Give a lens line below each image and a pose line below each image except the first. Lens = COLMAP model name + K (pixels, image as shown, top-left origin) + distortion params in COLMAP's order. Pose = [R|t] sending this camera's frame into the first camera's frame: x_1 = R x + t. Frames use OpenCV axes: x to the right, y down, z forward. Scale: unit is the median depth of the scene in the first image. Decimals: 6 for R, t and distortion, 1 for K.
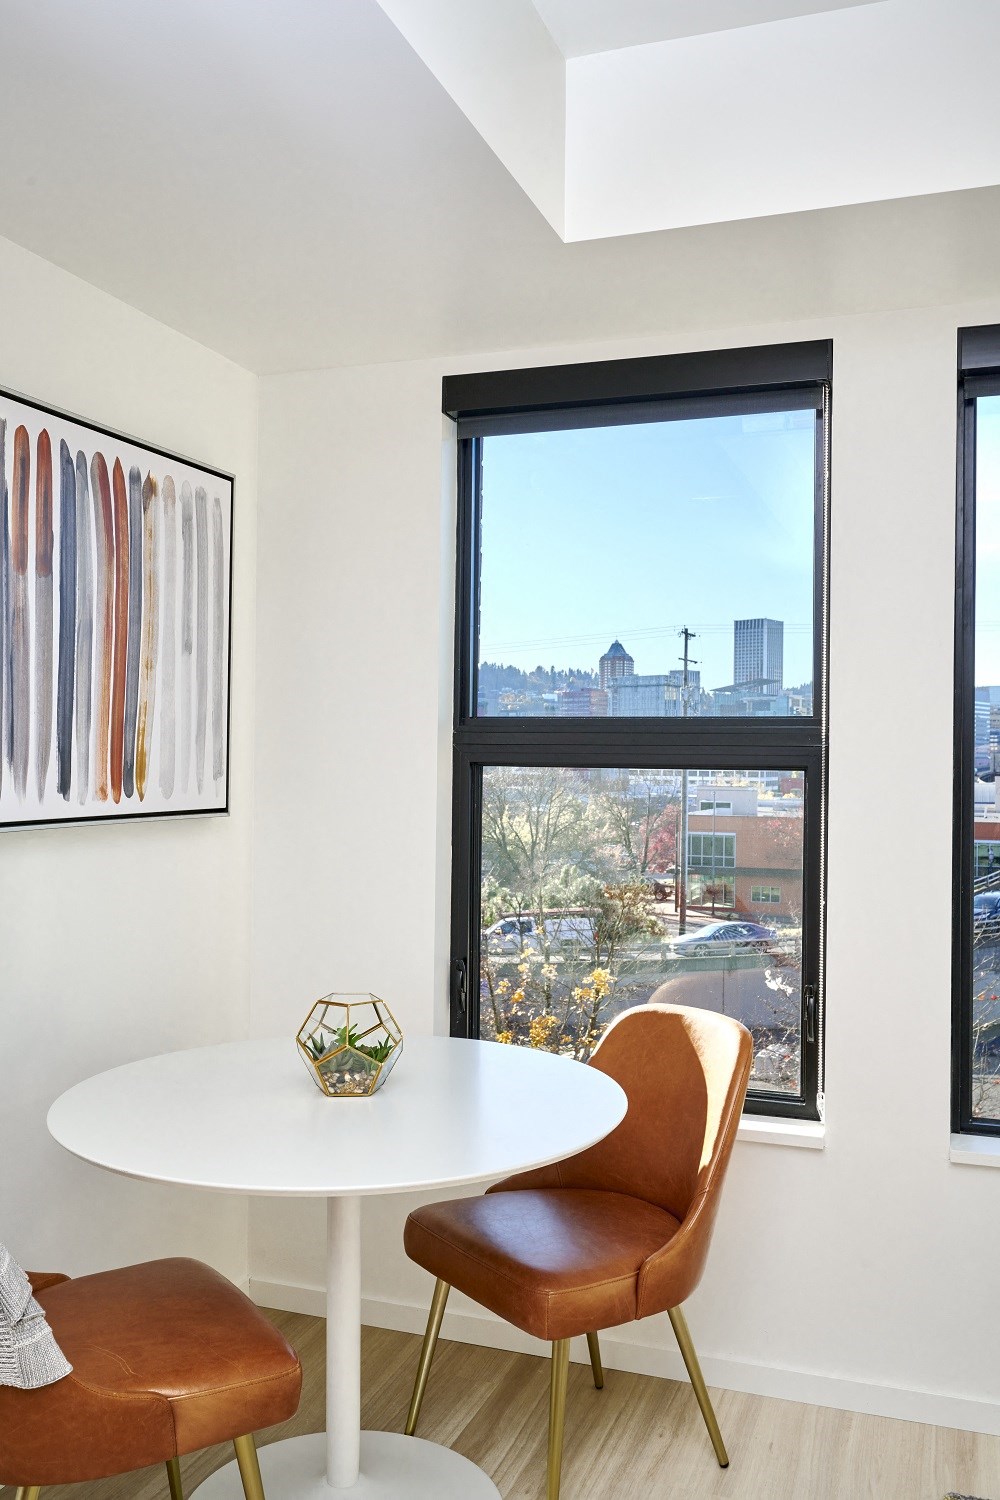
lens RADIAL K [[1298.4, 0, 502.6], [0, 1298.4, 746.8], [0, 0, 1]] dist [0.035816, -0.012441]
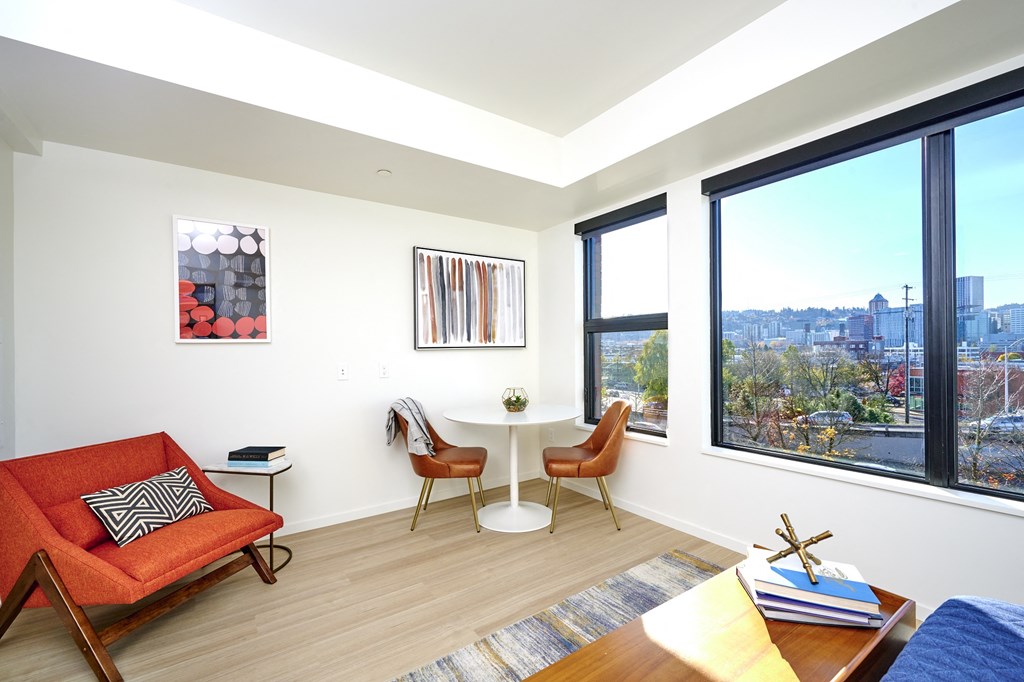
lens RADIAL K [[459.8, 0, 537.3], [0, 459.8, 351.8], [0, 0, 1]] dist [0.002560, -0.000912]
pose [[0.809110, -0.017803, -0.587388, 0.668752], [0.022051, 0.999757, 0.000074, 0.069467], [0.587244, -0.013013, 0.809306, -0.093360]]
